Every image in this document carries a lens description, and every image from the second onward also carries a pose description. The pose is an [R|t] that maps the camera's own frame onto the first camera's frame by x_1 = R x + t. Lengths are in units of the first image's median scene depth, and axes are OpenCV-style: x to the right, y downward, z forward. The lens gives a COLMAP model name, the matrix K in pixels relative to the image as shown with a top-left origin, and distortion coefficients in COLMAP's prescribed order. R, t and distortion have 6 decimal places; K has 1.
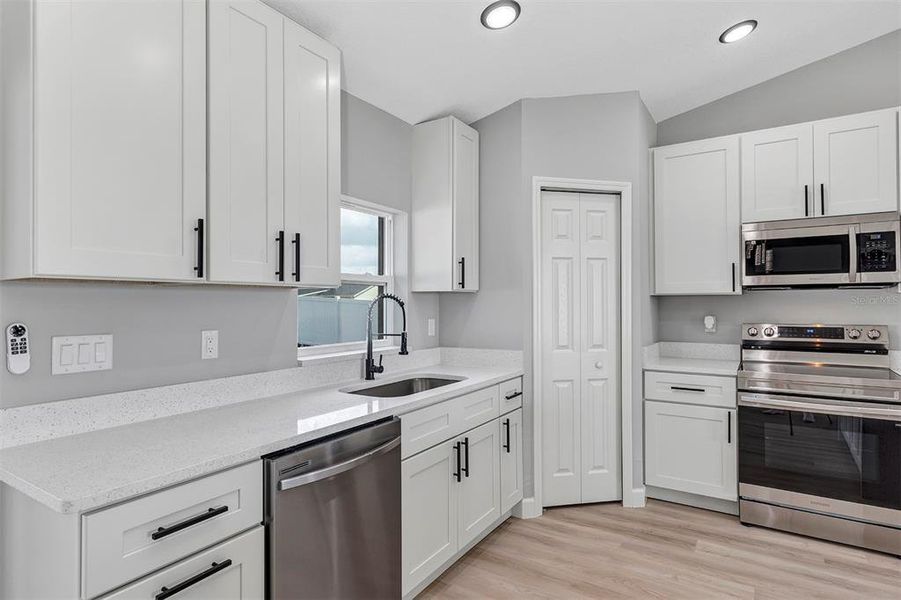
lens RADIAL K [[484.4, 0, 451.5], [0, 484.4, 295.8], [0, 0, 1]] dist [0.002396, 0.003195]
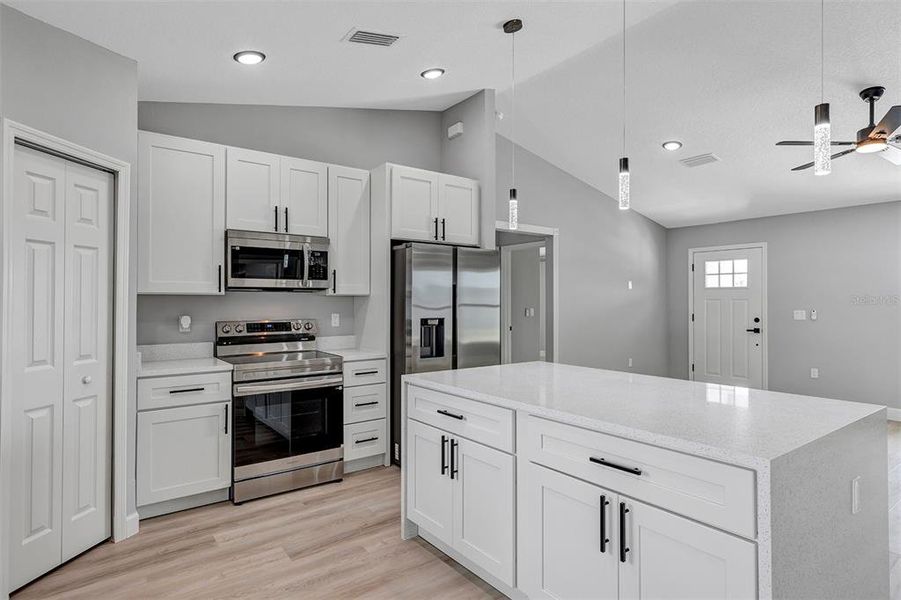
lens RADIAL K [[484.4, 0, 444.1], [0, 484.4, 297.6], [0, 0, 1]] dist [0.002396, 0.003195]
pose [[0.356752, 0.011448, 0.934129, -0.251249], [-0.013211, 0.999887, -0.007209, 0.004614], [-0.934106, -0.009769, 0.356863, 0.170648]]
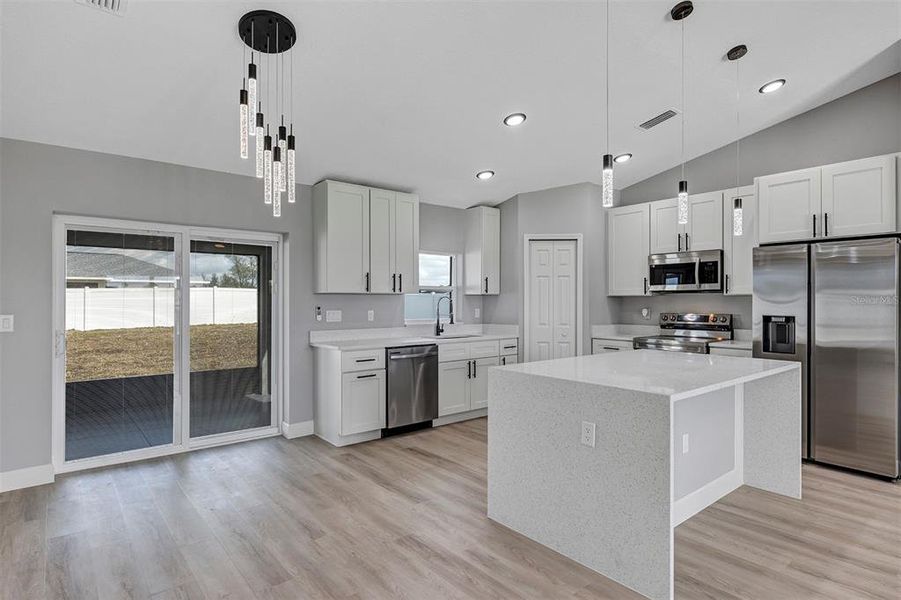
lens RADIAL K [[484.4, 0, 447.6], [0, 484.4, 300.1], [0, 0, 1]] dist [0.002396, 0.003195]
pose [[0.951262, 0.003436, -0.308366, 0.474028], [0.000889, 0.999903, 0.013885, -0.013527], [0.308384, -0.013482, 0.951166, -0.918226]]
